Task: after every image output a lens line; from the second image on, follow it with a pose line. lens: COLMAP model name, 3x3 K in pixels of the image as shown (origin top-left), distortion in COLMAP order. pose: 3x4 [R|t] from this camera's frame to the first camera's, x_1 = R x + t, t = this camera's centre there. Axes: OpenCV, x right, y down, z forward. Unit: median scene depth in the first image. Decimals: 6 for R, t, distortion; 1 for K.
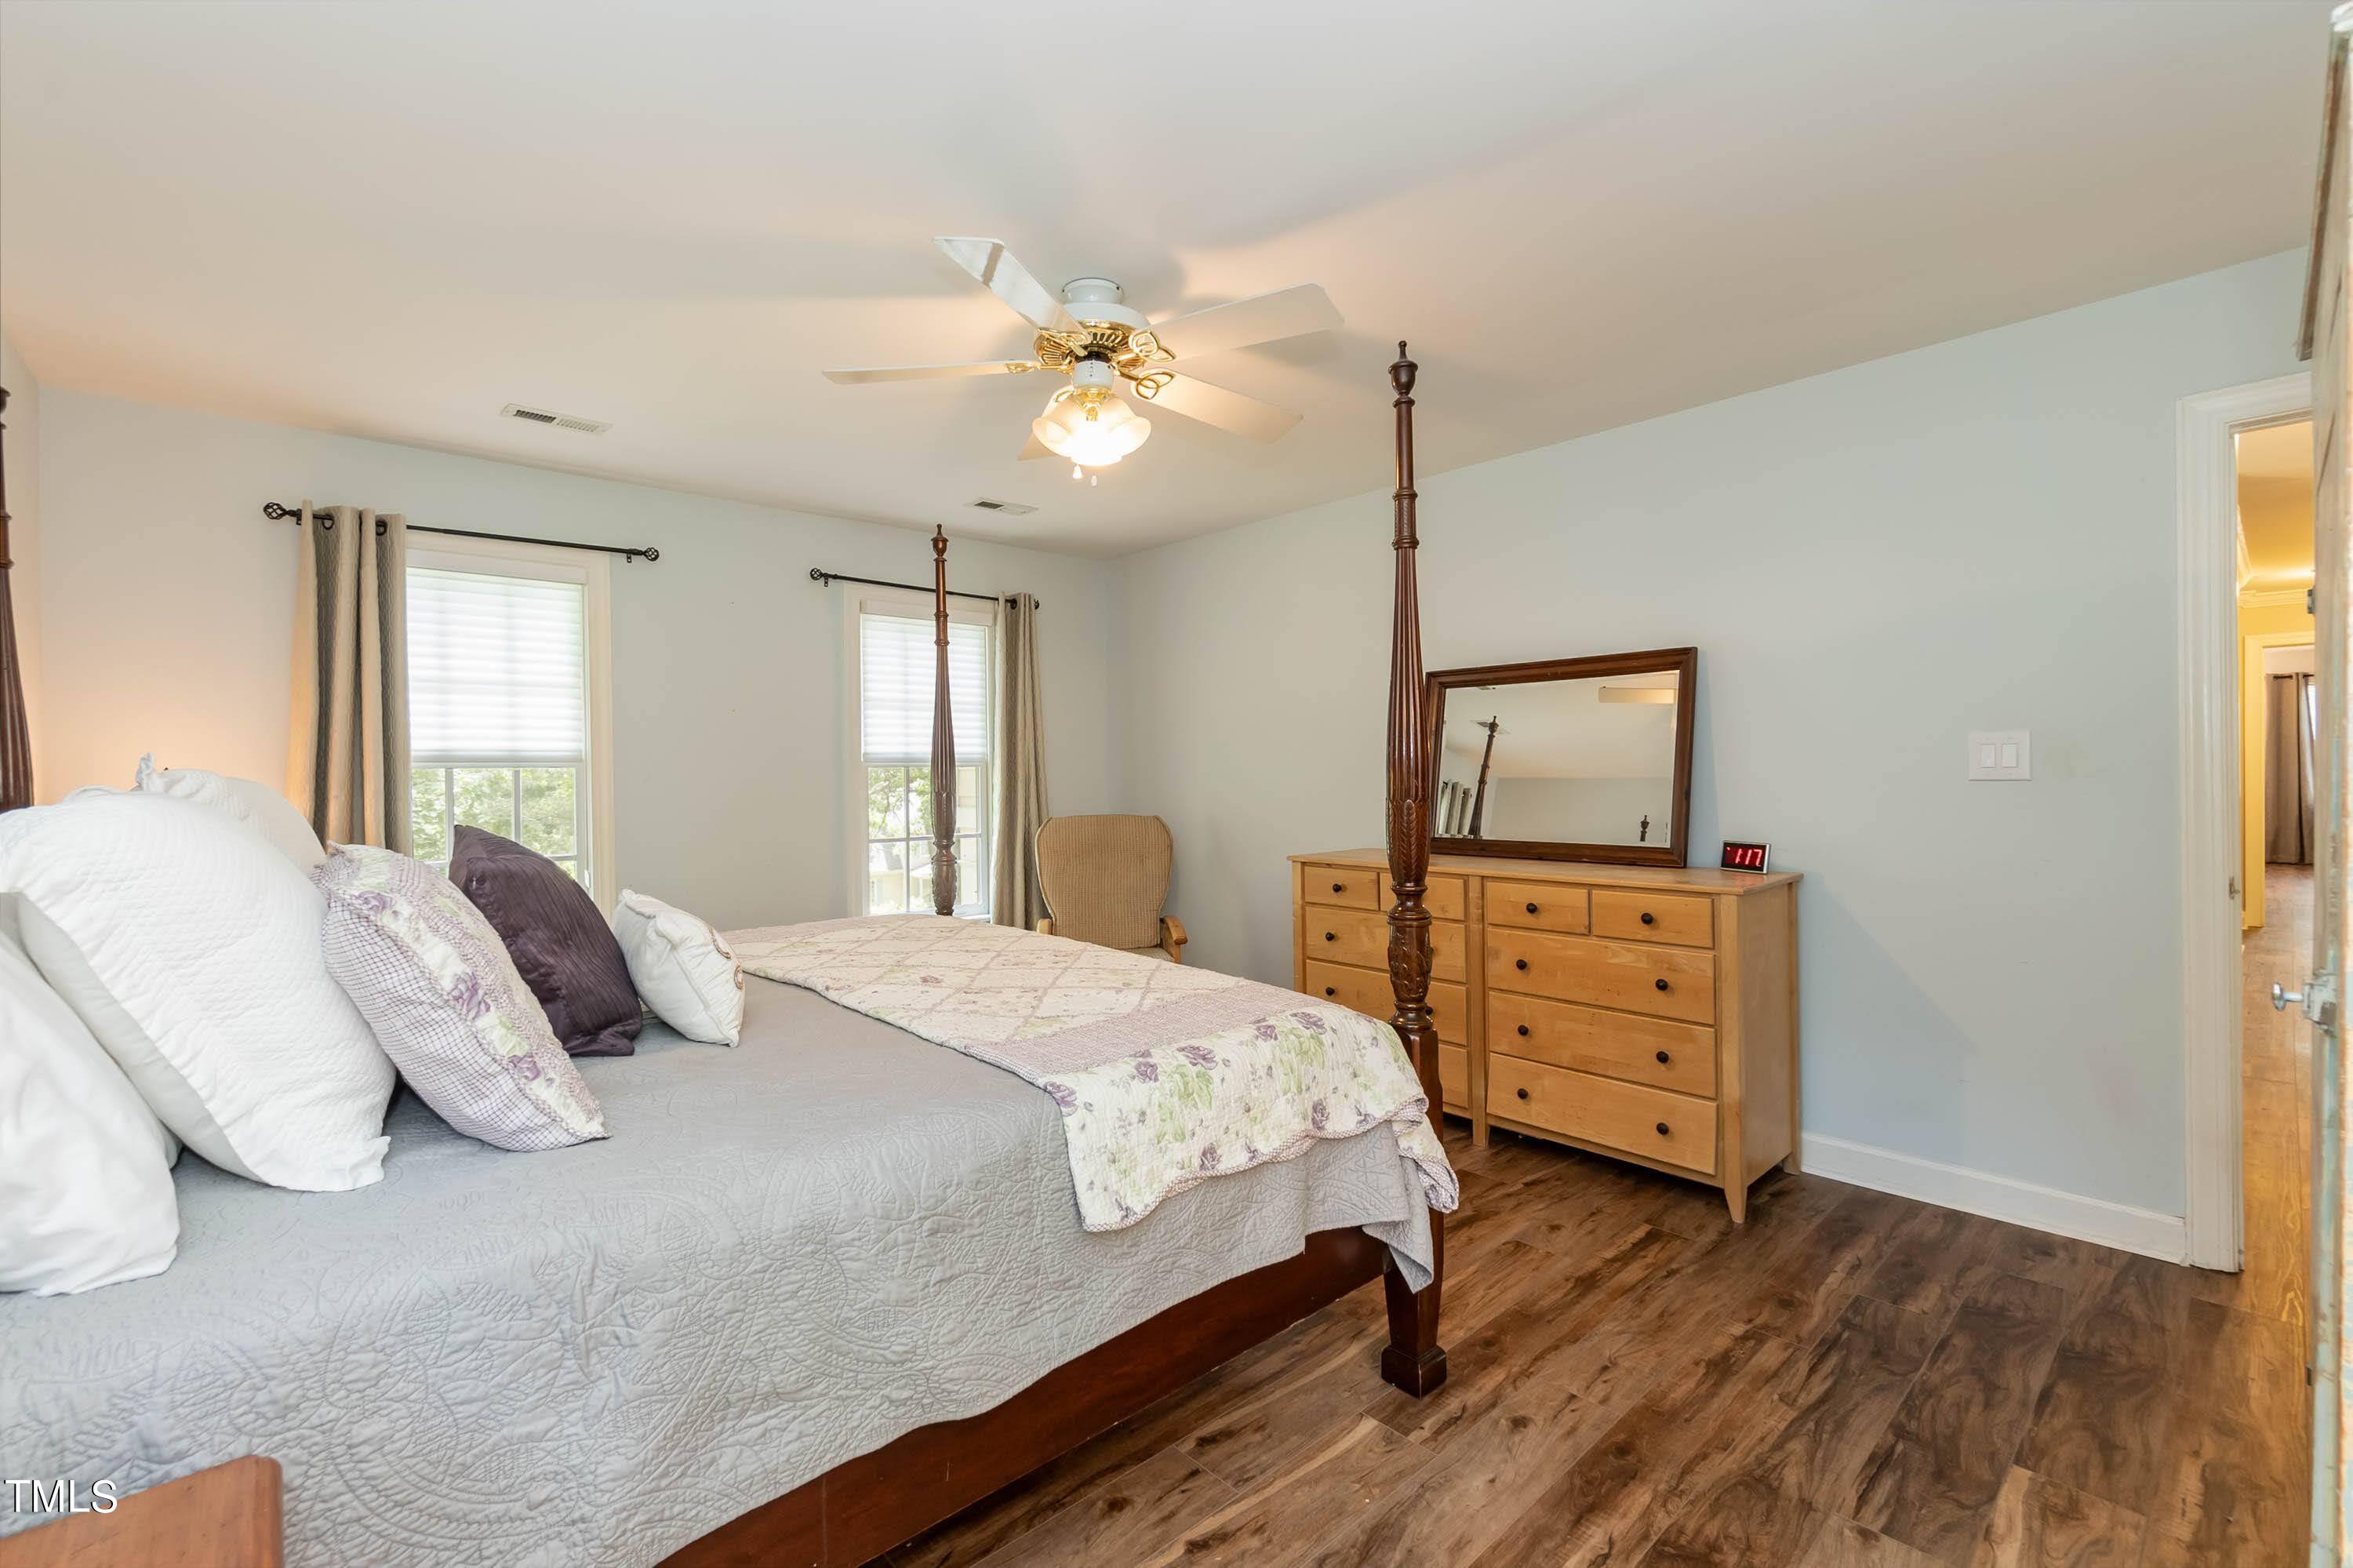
lens RADIAL K [[1058.0, 0, 1170.2], [0, 1058.0, 780.2], [0, 0, 1]] dist [-0.018422, 0.000152]
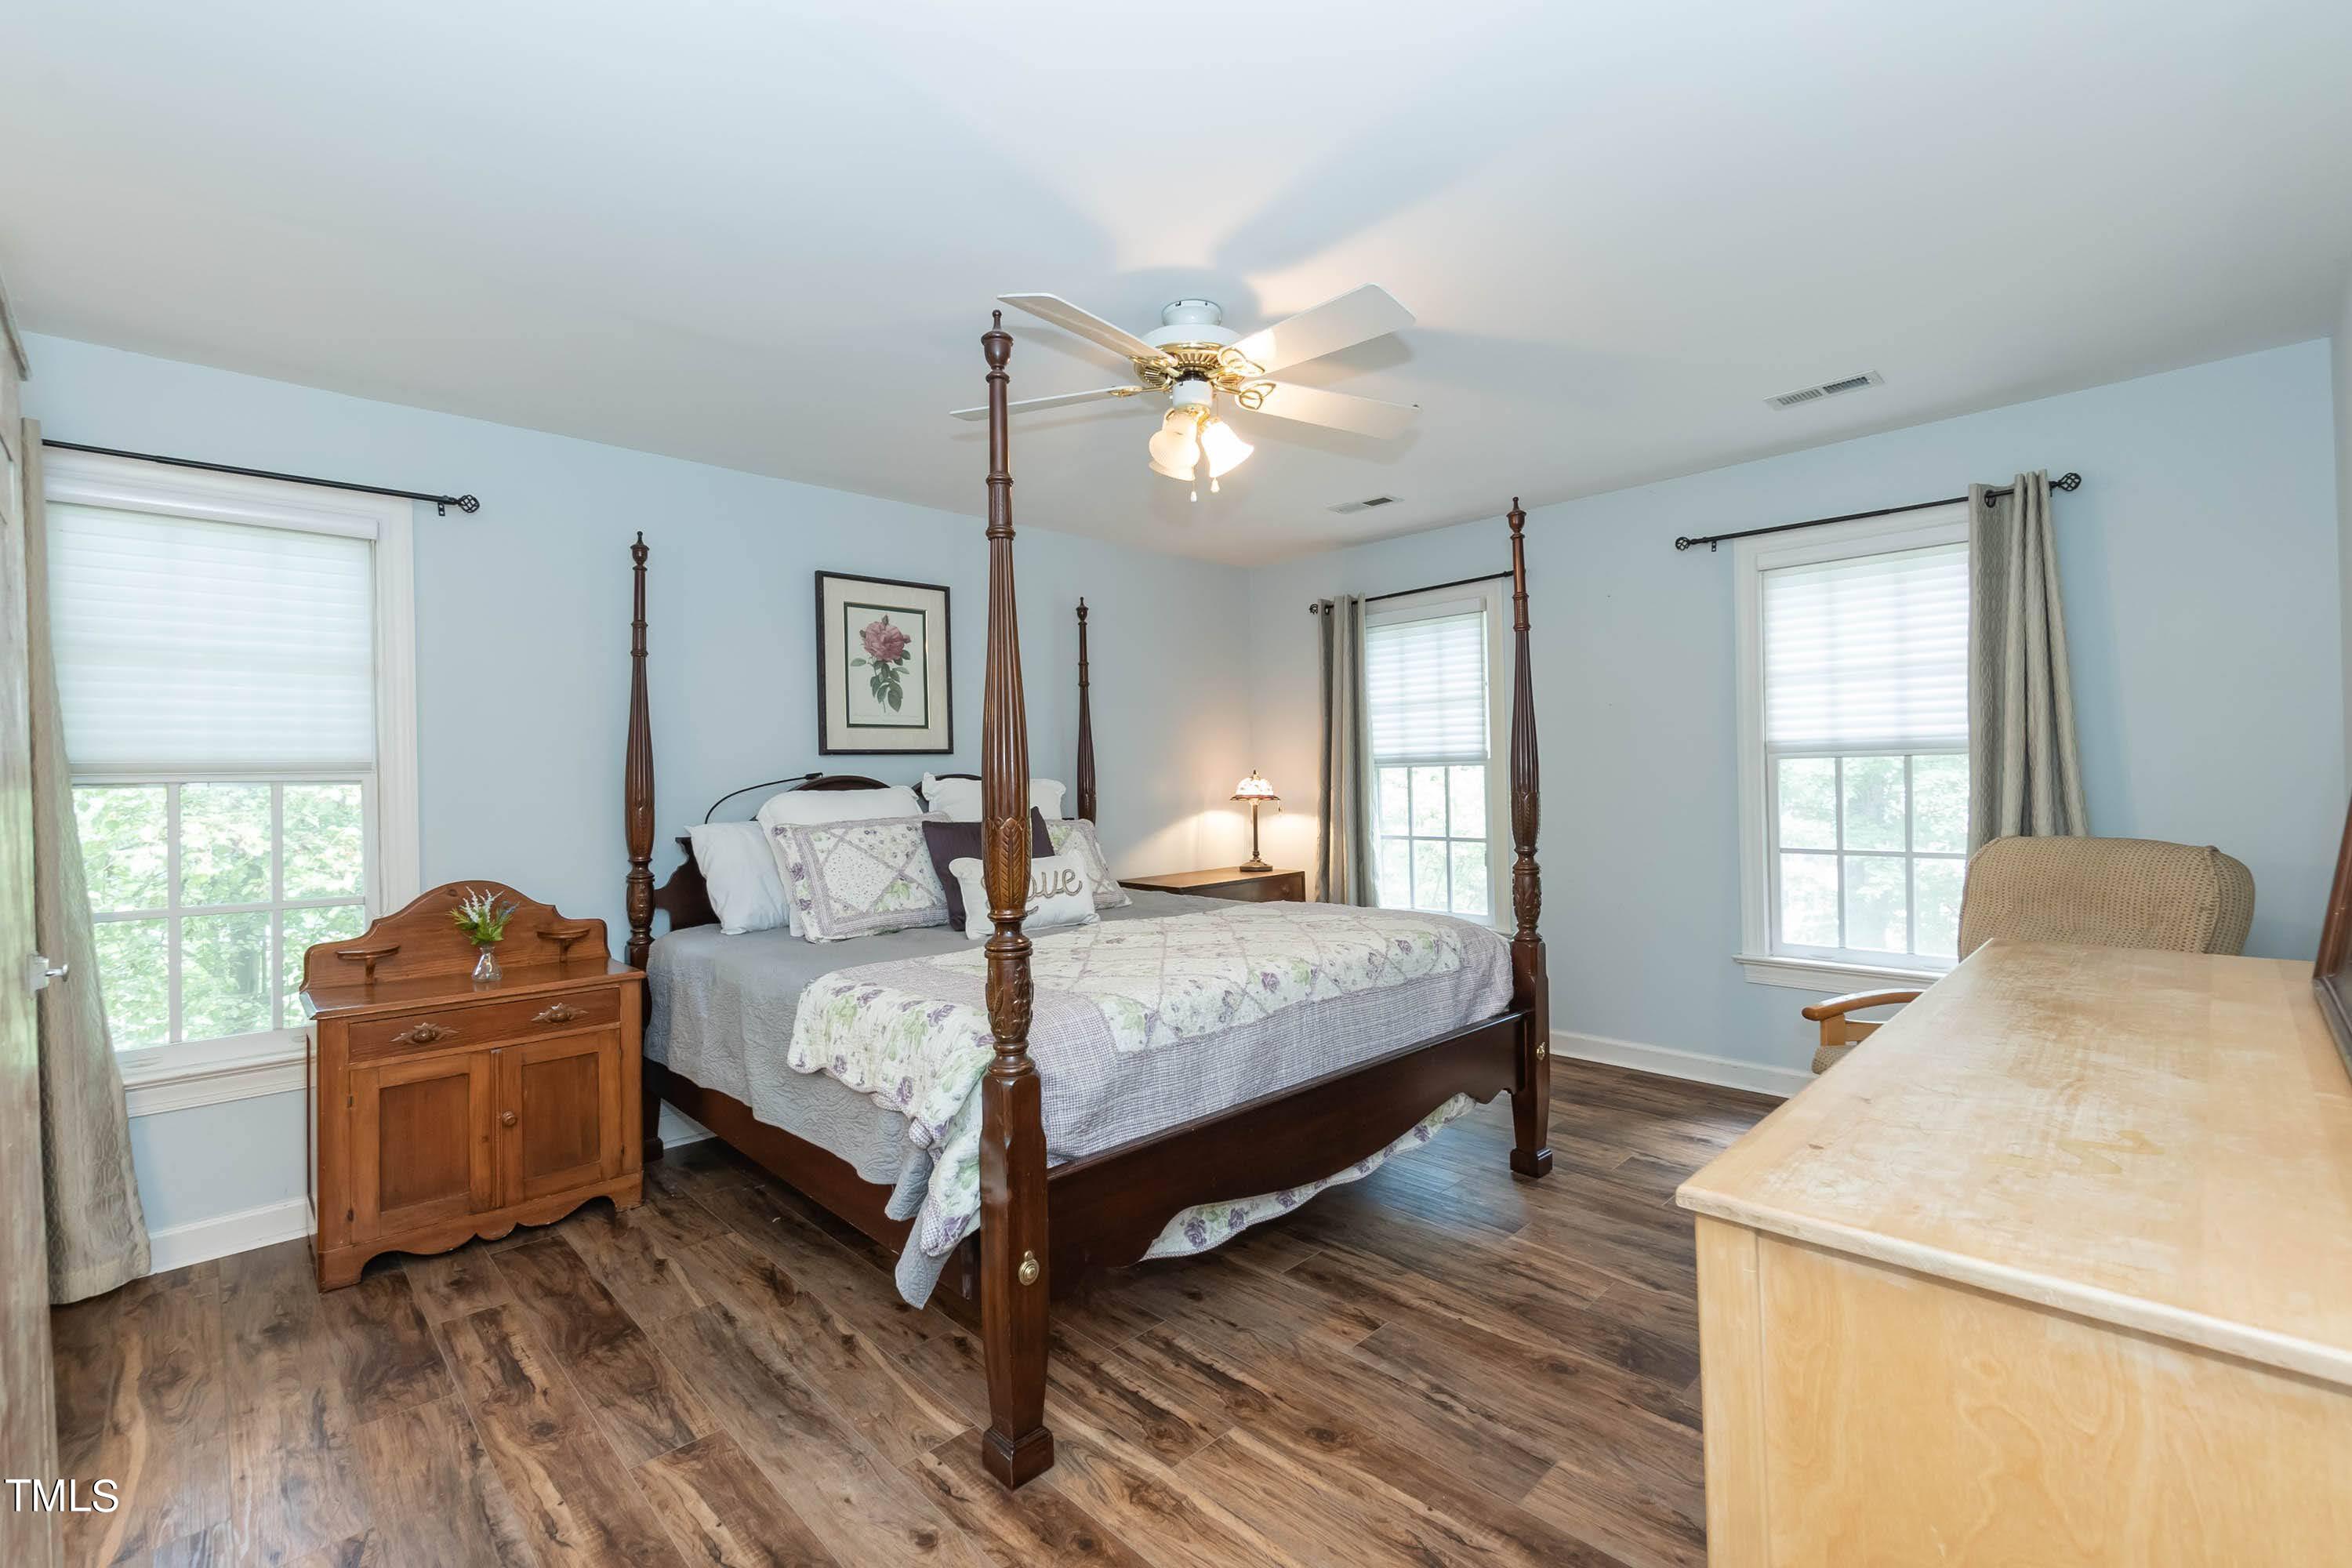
lens RADIAL K [[1057.5, 0, 1169.7], [0, 1057.5, 780.2], [0, 0, 1]] dist [-0.018422, 0.000152]
pose [[-0.008393, 0.011083, -0.999903, 0.959538], [0.014265, 0.999838, 0.010963, -0.019363], [0.999863, -0.014172, -0.008550, 0.980783]]
